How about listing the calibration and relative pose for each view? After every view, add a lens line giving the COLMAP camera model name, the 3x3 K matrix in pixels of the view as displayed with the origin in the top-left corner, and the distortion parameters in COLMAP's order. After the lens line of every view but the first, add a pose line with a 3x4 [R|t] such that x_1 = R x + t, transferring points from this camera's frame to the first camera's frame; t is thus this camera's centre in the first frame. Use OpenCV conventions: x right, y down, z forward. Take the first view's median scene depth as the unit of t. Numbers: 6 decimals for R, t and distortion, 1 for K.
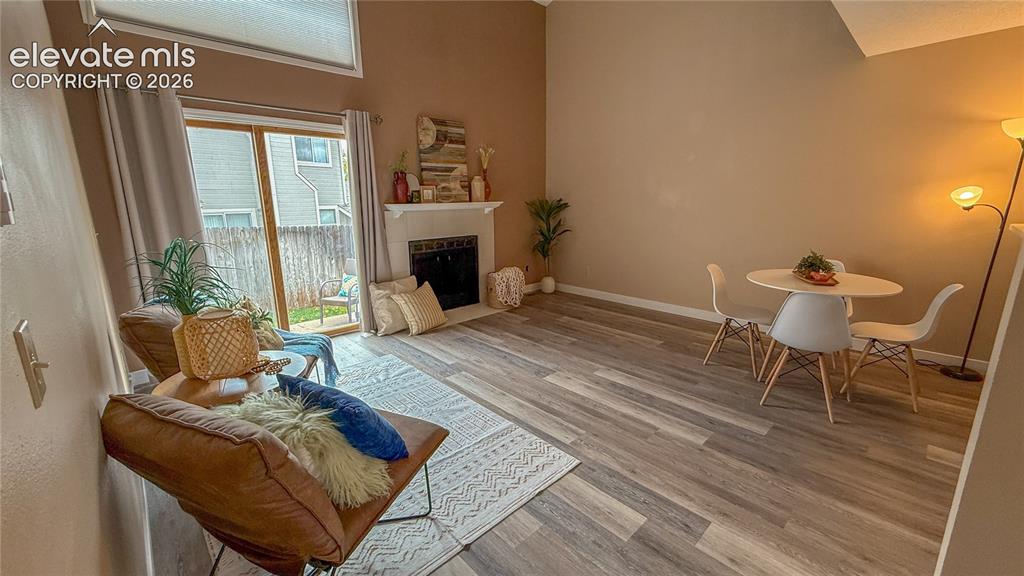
lens RADIAL K [[406.5, 0, 512.0], [0, 406.5, 288.0], [0, 0, 1]] dist [-0.000198, -0.000123]
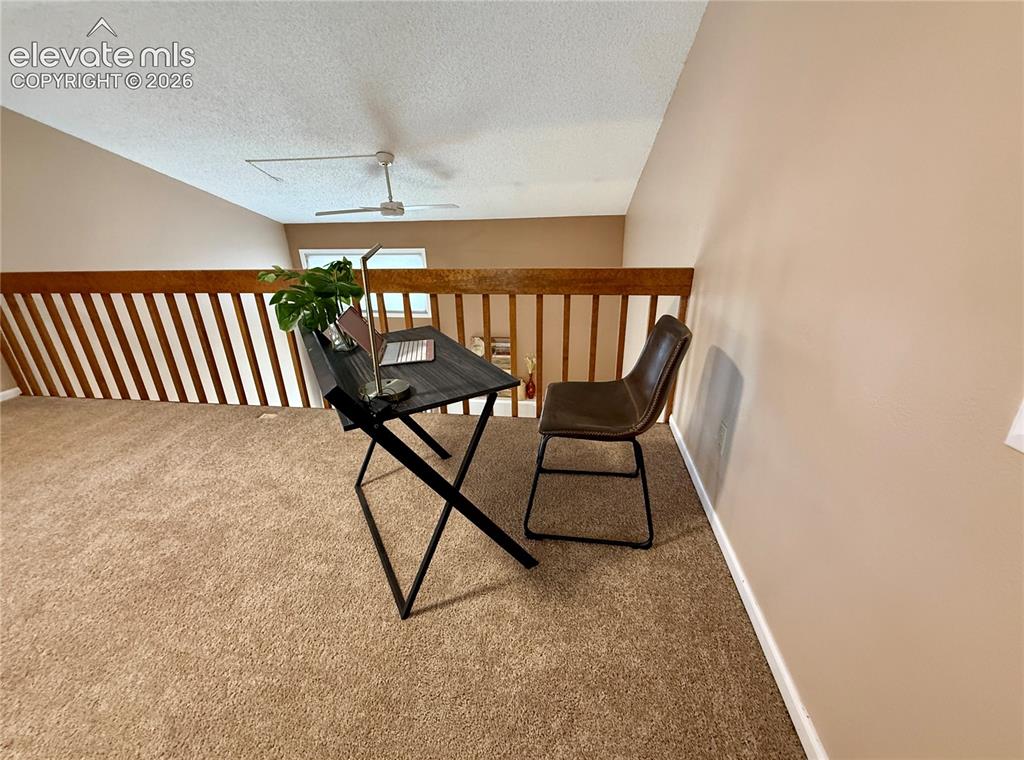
lens RADIAL K [[408.5, 0, 512.0], [0, 408.5, 380.0], [0, 0, 1]] dist [-0.001313, -0.000057]
pose [[0.616080, 0.278484, -0.736812, 0.890786], [-0.153082, 0.959912, 0.234808, -0.620115], [0.772665, -0.031868, 0.634014, 0.229394]]
